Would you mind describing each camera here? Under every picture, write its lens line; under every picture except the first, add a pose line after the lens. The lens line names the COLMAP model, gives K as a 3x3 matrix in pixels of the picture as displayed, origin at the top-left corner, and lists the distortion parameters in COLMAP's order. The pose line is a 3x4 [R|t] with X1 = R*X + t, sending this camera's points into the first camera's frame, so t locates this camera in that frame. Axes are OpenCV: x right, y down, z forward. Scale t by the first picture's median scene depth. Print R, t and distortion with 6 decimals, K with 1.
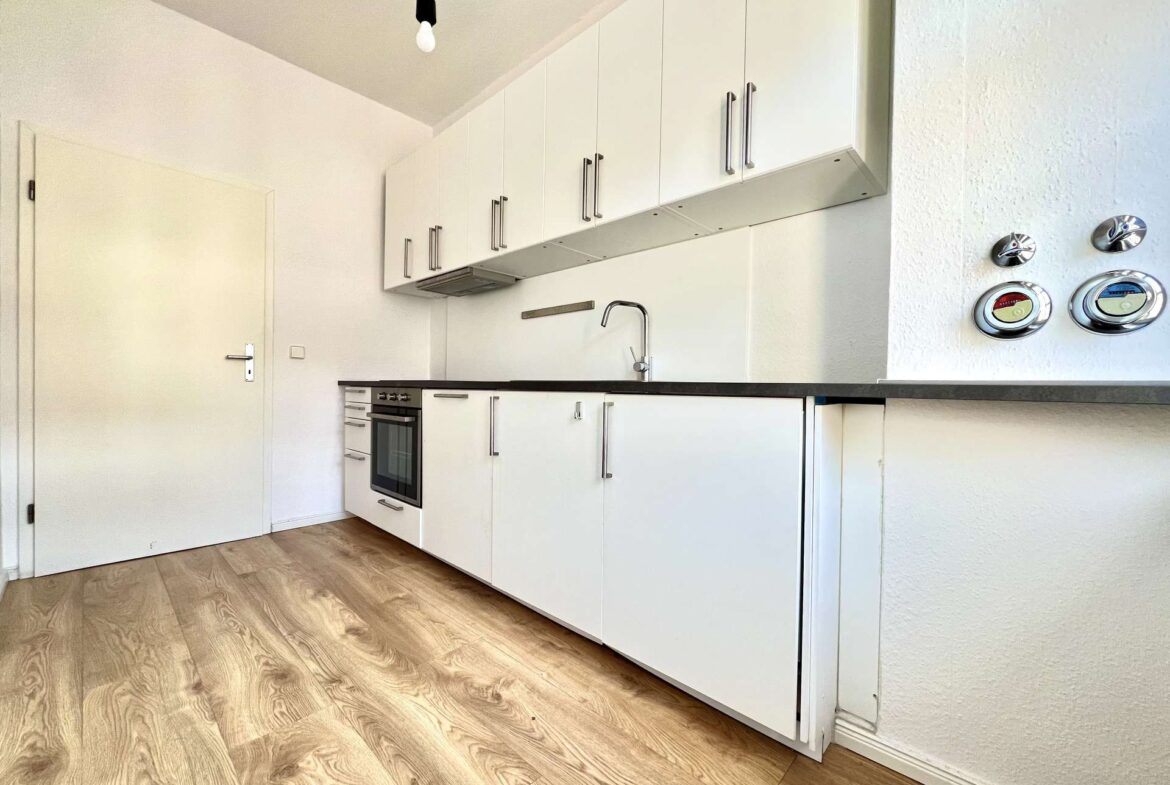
lens RADIAL K [[473.5, 0, 594.0], [0, 473.5, 397.6], [0, 0, 1]] dist [0.011592, 0.000133]
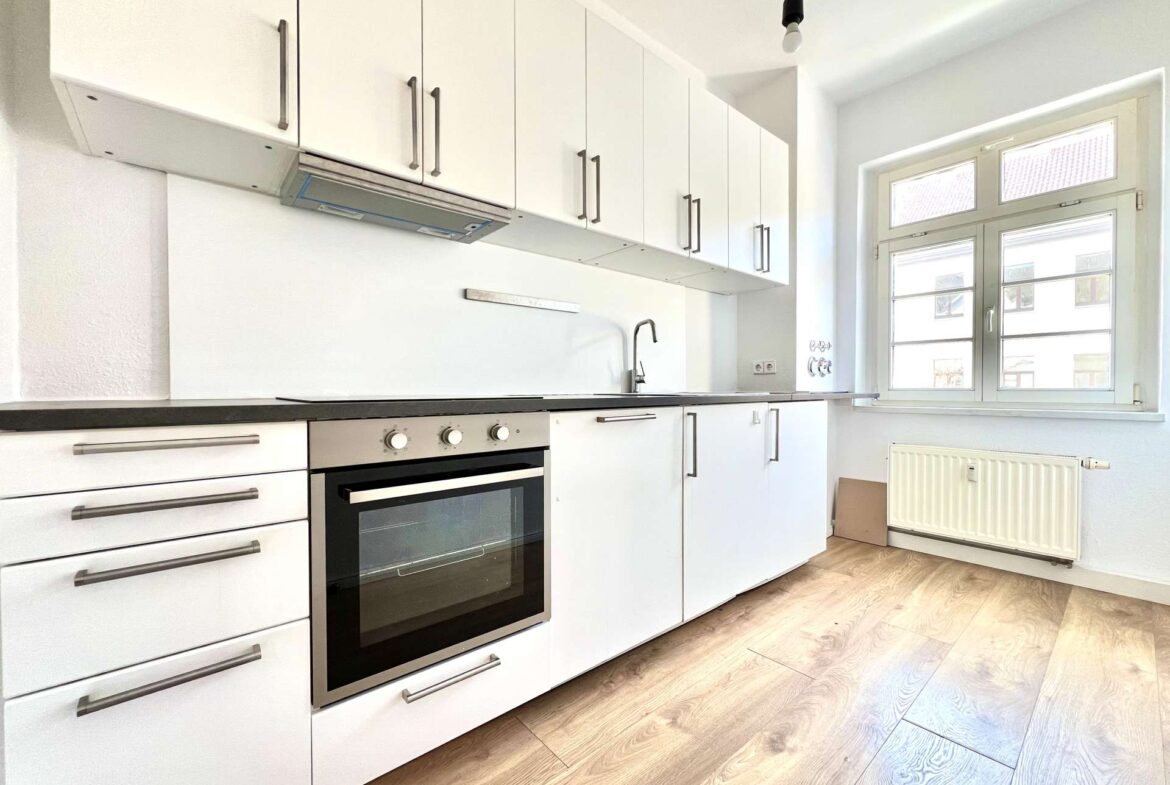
lens RADIAL K [[473.5, 0, 583.5], [0, 473.5, 393.3], [0, 0, 1]] dist [0.011592, 0.000133]
pose [[0.104168, -0.021987, 0.994317, -1.279165], [0.018814, 0.999620, 0.020133, -0.072717], [-0.994382, 0.016610, 0.104542, 1.232384]]
